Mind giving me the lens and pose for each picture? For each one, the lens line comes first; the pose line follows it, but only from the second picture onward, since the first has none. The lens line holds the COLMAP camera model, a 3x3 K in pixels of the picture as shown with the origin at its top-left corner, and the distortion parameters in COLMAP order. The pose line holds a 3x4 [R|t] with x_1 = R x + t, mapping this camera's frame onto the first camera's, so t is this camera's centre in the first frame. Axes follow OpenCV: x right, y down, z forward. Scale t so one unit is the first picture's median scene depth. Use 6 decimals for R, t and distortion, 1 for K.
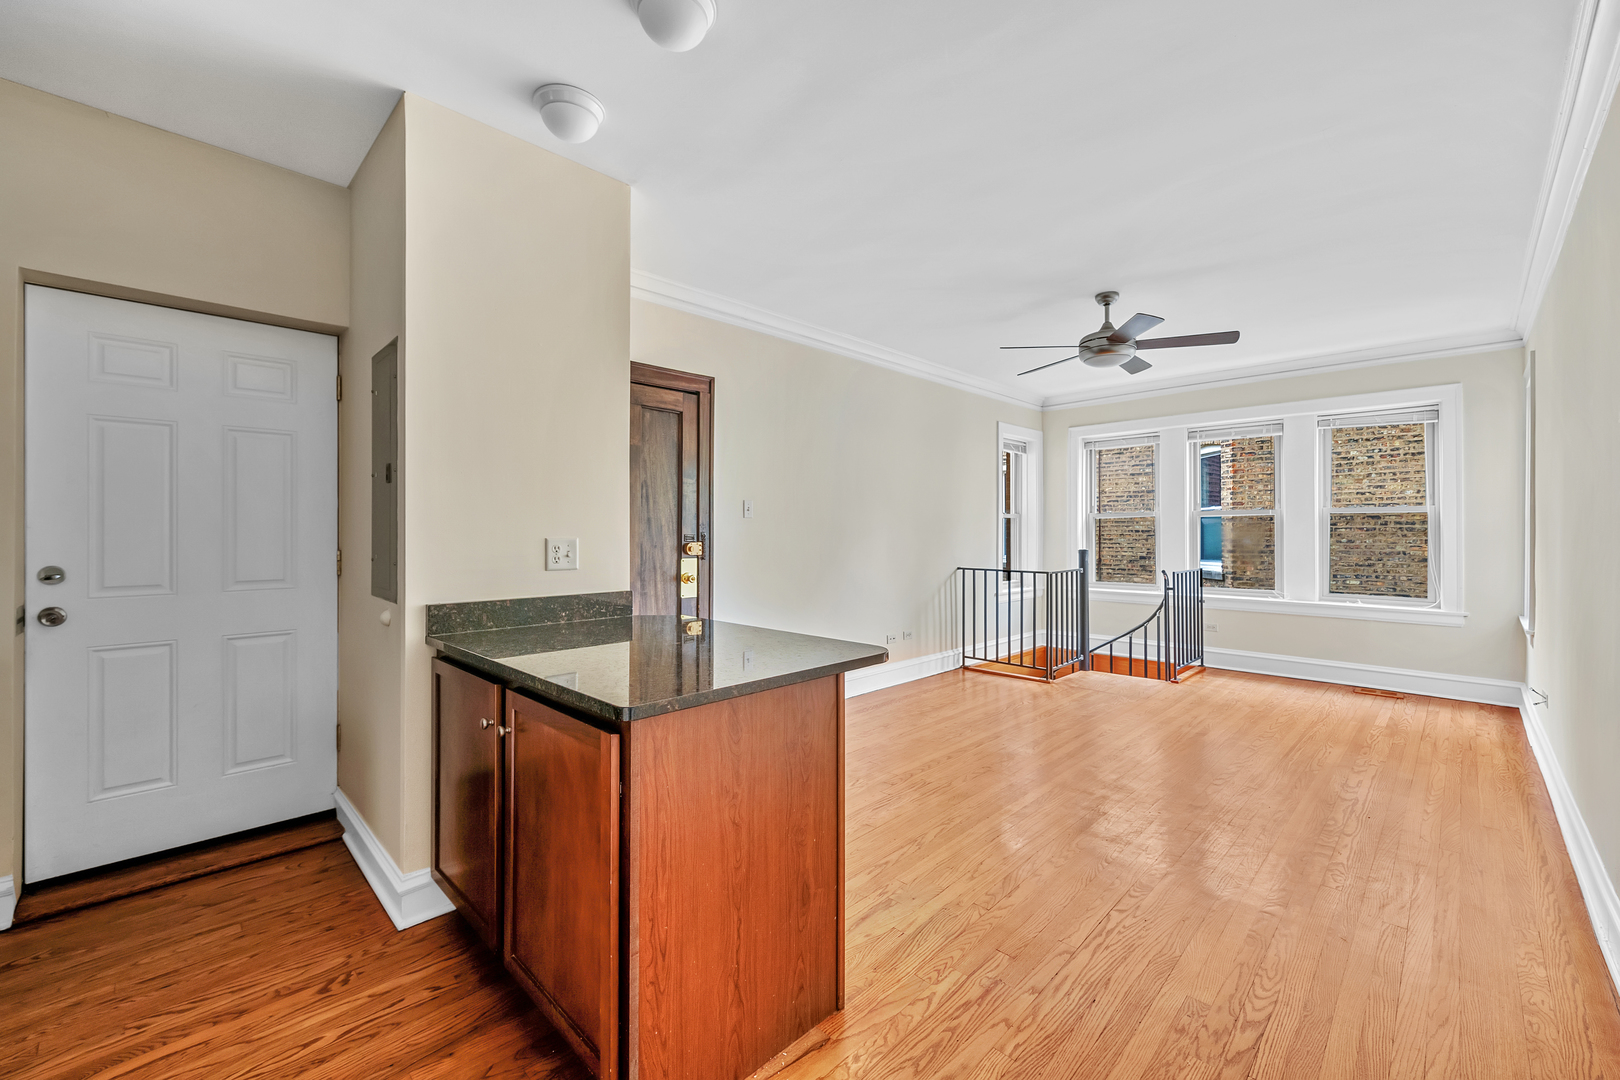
lens RADIAL K [[647.3, 0, 806.8], [0, 647.3, 530.4], [0, 0, 1]] dist [0.014315, -0.000032]
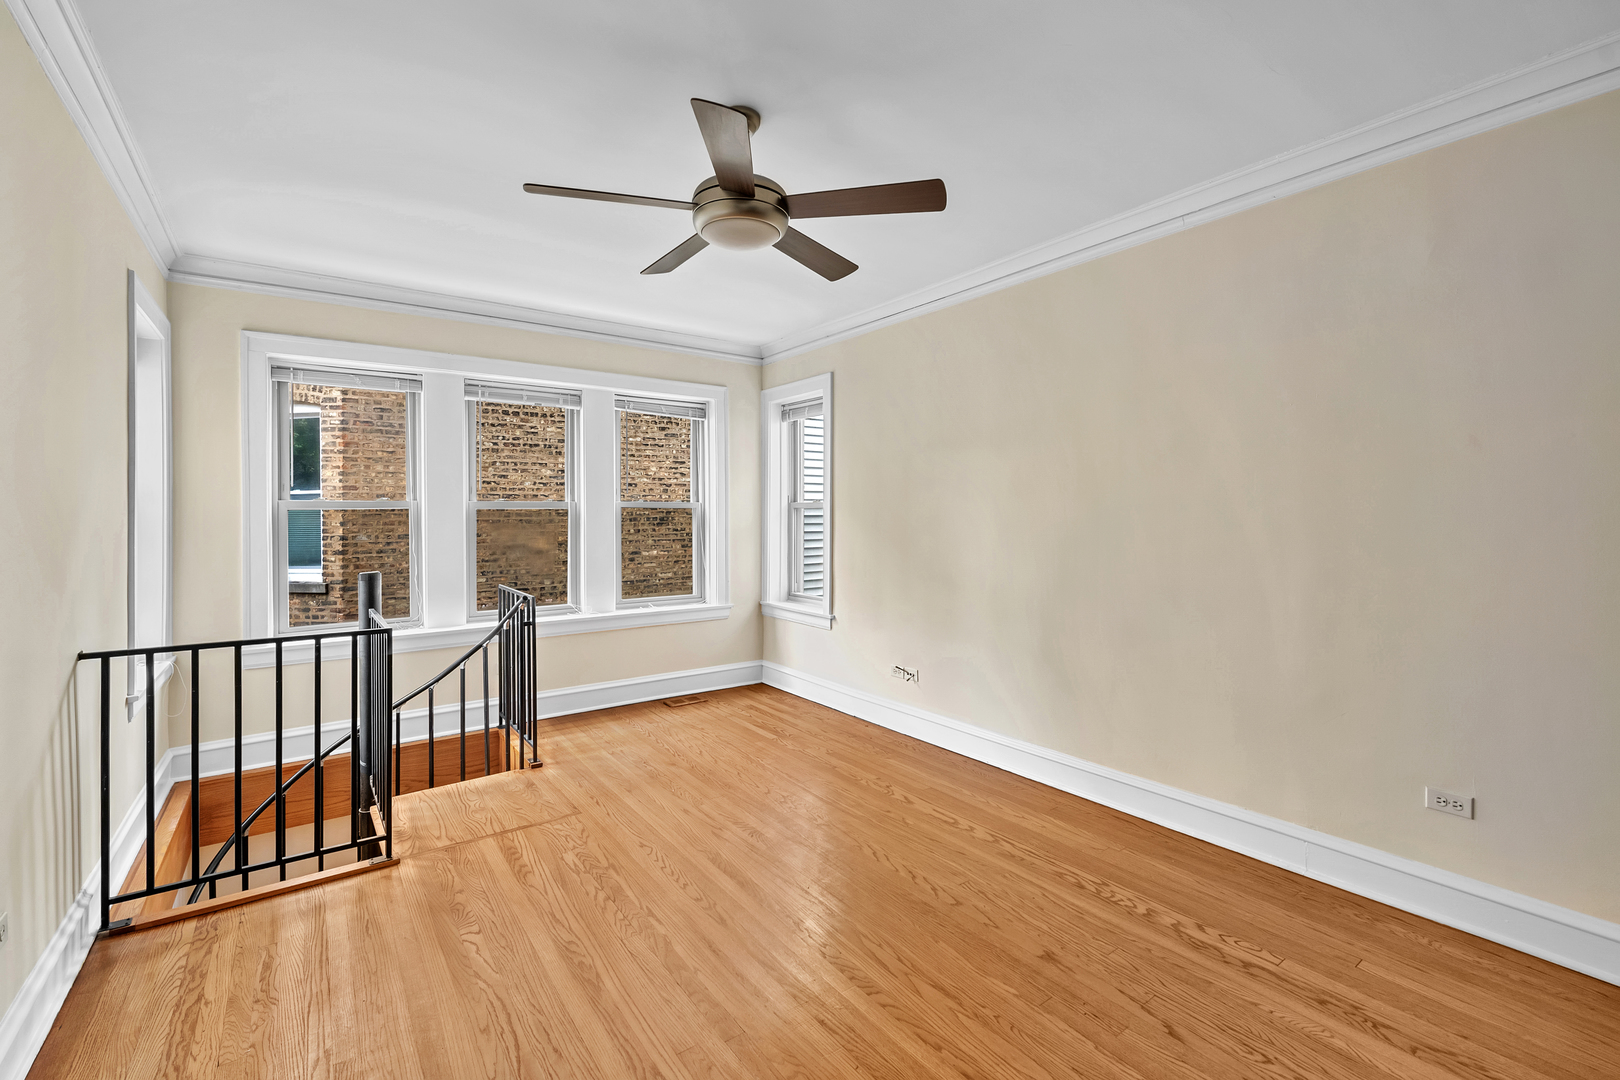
lens RADIAL K [[699.8, 0, 810.4], [0, 699.8, 514.8], [0, 0, 1]] dist [0.000175, -0.000106]
pose [[0.149193, -0.002472, 0.988805, -0.056112], [0.002565, 0.999994, 0.002113, -0.012341], [-0.988805, 0.002221, 0.149198, 0.411453]]
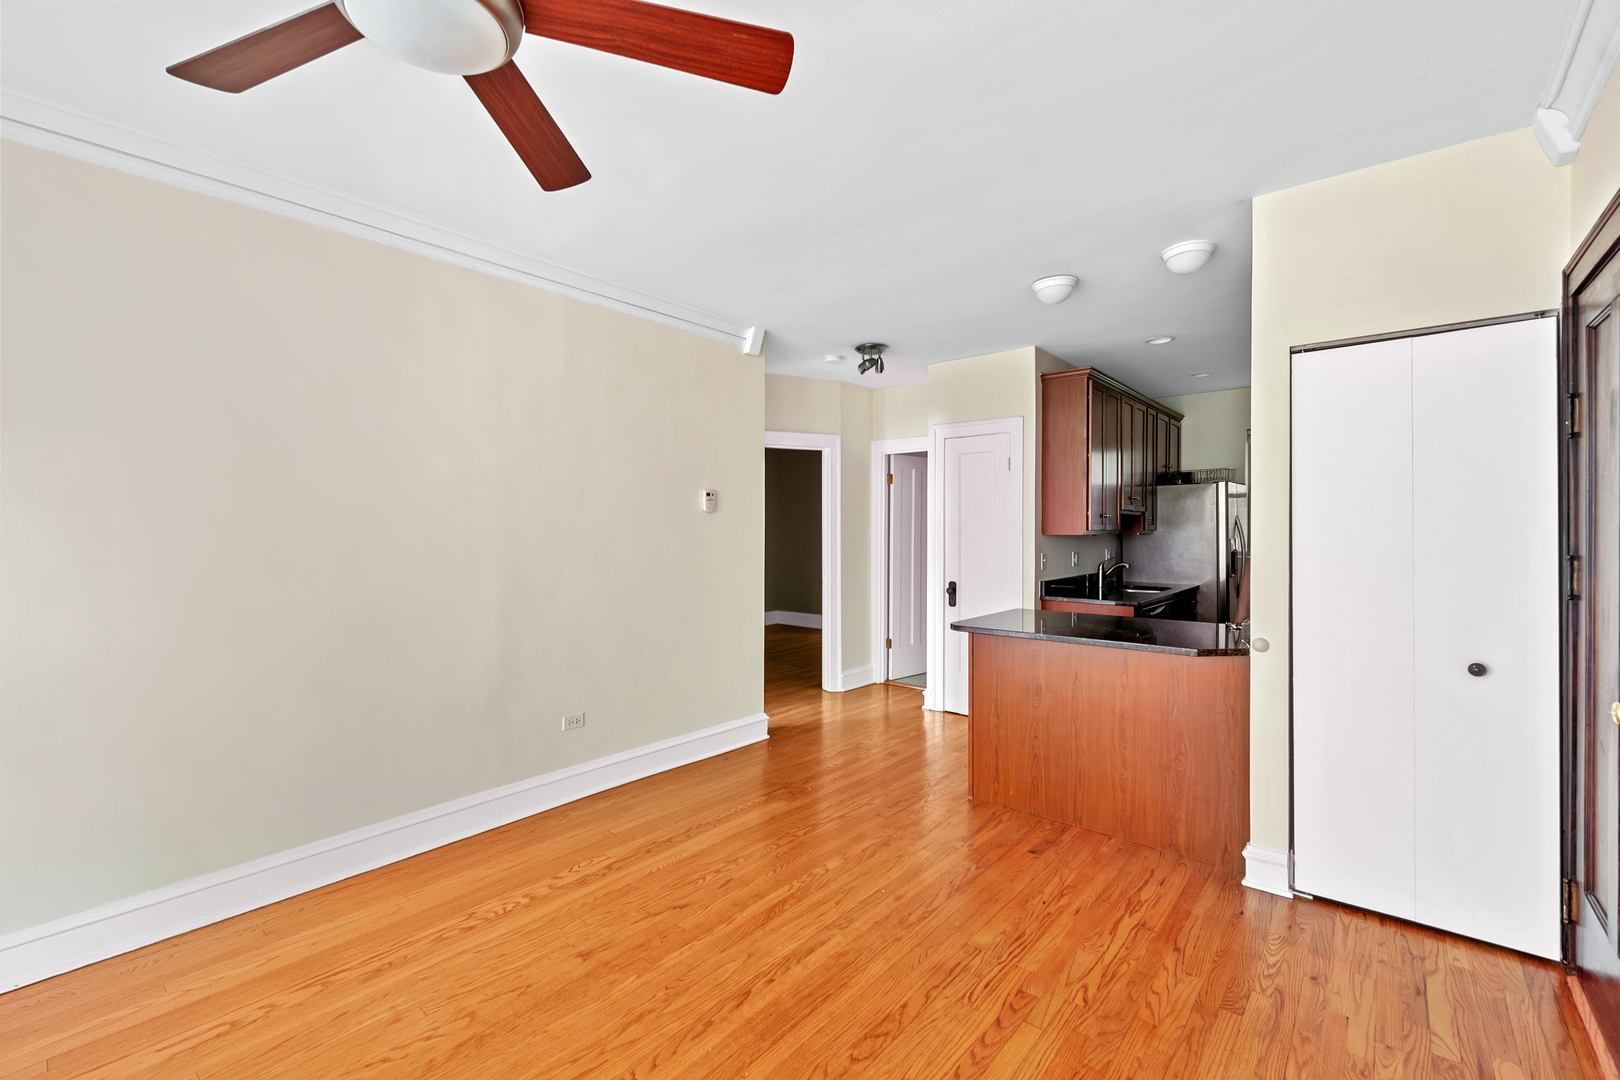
lens RADIAL K [[688.9, 0, 815.4], [0, 688.9, 537.3], [0, 0, 1]] dist [-0.001534, -0.000584]
pose [[-0.995223, 0.000186, -0.097629, 0.151530], [-0.000642, 0.999964, 0.008451, -0.013618], [0.097627, 0.008473, -0.995187, 0.640544]]
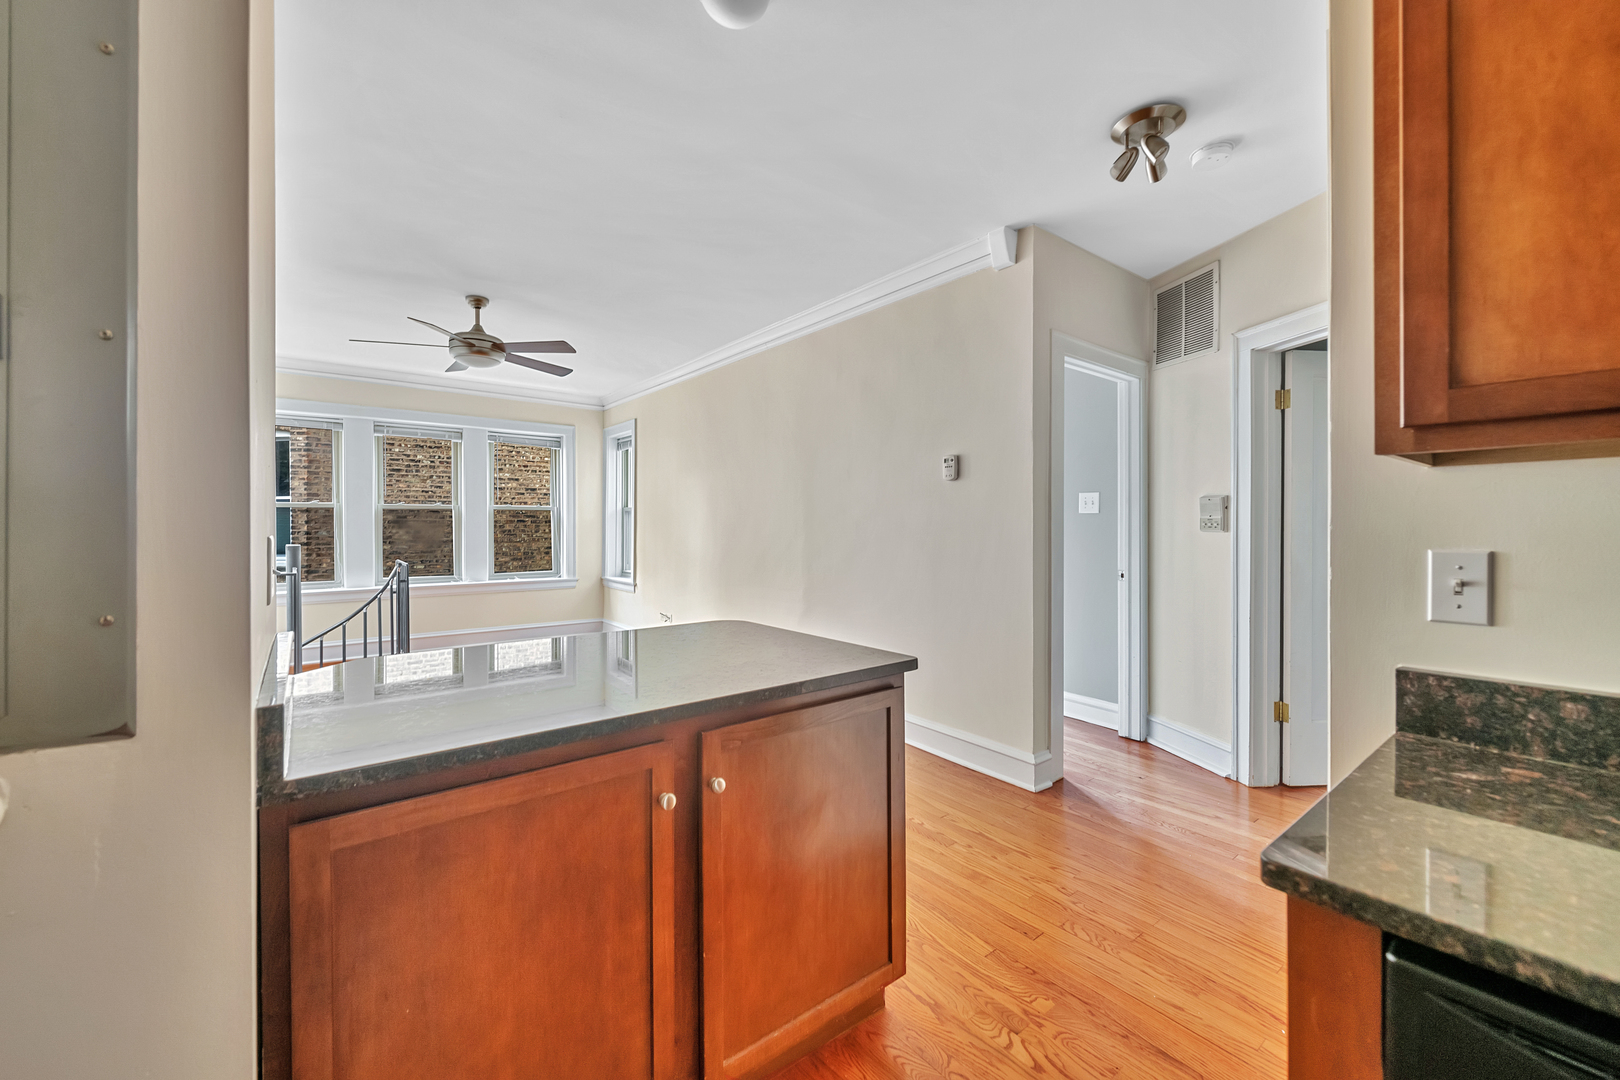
lens RADIAL K [[643.0, 0, 822.6], [0, 643.0, 527.2], [0, 0, 1]] dist [-0.000432, -0.000301]
pose [[0.100157, -0.005386, 0.994957, -0.247961], [-0.004238, 0.999974, 0.005840, -0.001677], [-0.994963, -0.004802, 0.100132, 0.166018]]
